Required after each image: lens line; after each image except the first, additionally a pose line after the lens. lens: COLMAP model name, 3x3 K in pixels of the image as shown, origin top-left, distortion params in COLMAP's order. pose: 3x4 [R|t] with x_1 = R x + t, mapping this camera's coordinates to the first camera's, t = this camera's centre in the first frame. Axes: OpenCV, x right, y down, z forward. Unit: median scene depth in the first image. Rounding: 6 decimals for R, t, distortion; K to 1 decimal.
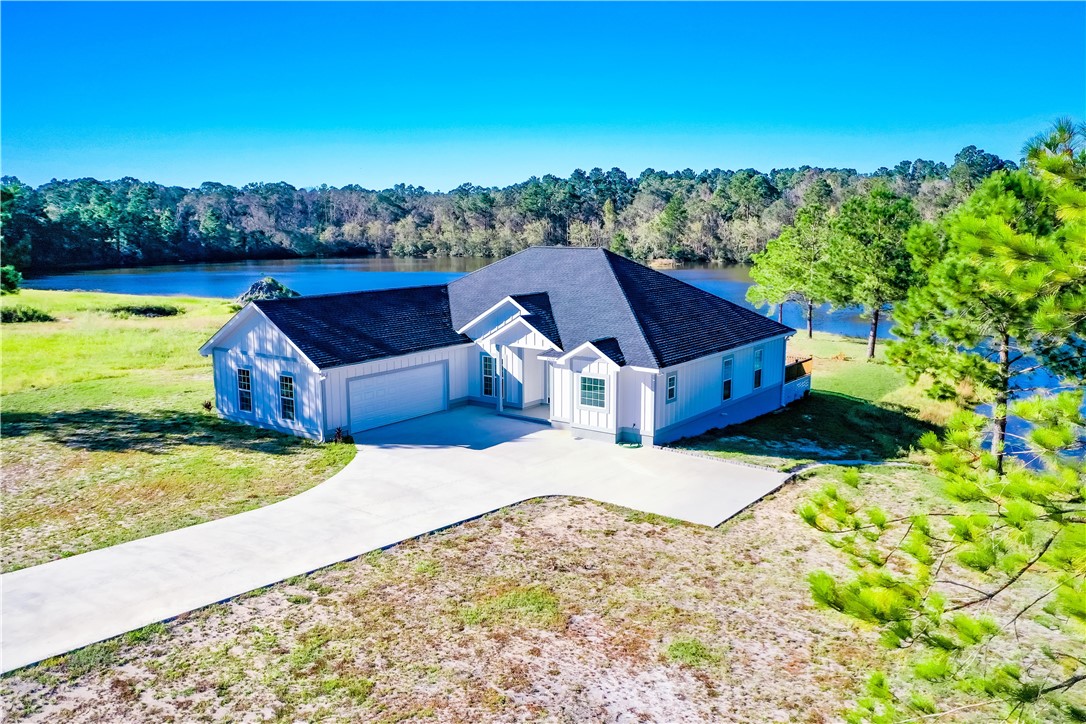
lens RADIAL K [[856.8, 0, 539.3], [0, 856.8, 365.9], [0, 0, 1]] dist [0.002314, 0.004796]
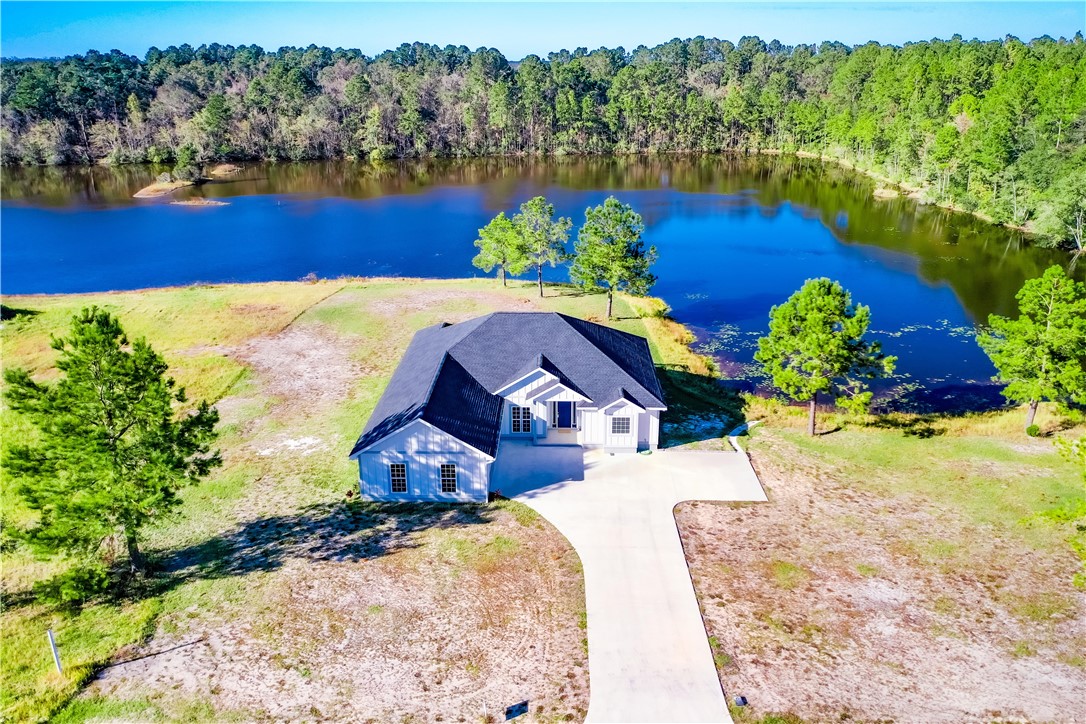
lens RADIAL K [[856.8, 0, 539.3], [0, 856.8, 365.9], [0, 0, 1]] dist [0.002314, 0.004796]
pose [[0.821695, -0.194887, 0.535571, -0.858028], [0.101504, 0.974736, 0.198962, -0.393208], [-0.560816, -0.109124, 0.820718, -0.211661]]
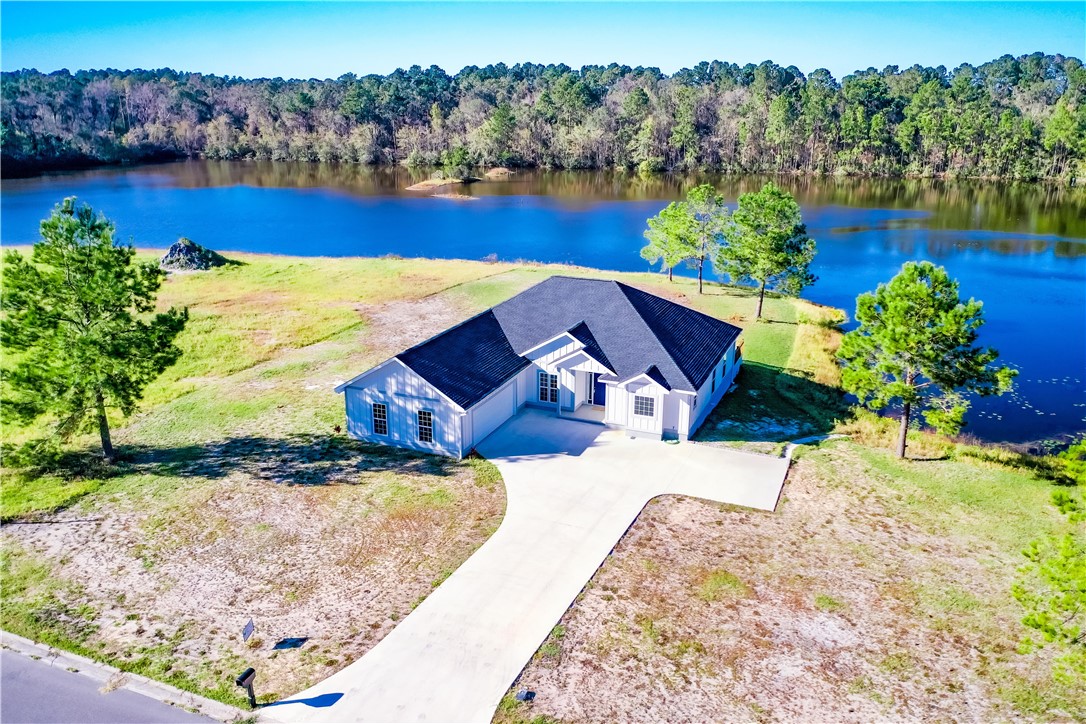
lens RADIAL K [[856.8, 0, 539.3], [0, 856.8, 365.9], [0, 0, 1]] dist [0.002314, 0.004796]
pose [[0.971229, -0.066696, 0.228617, -0.405528], [0.034102, 0.989039, 0.143664, -0.232938], [-0.235693, -0.131735, 0.962858, -0.302885]]
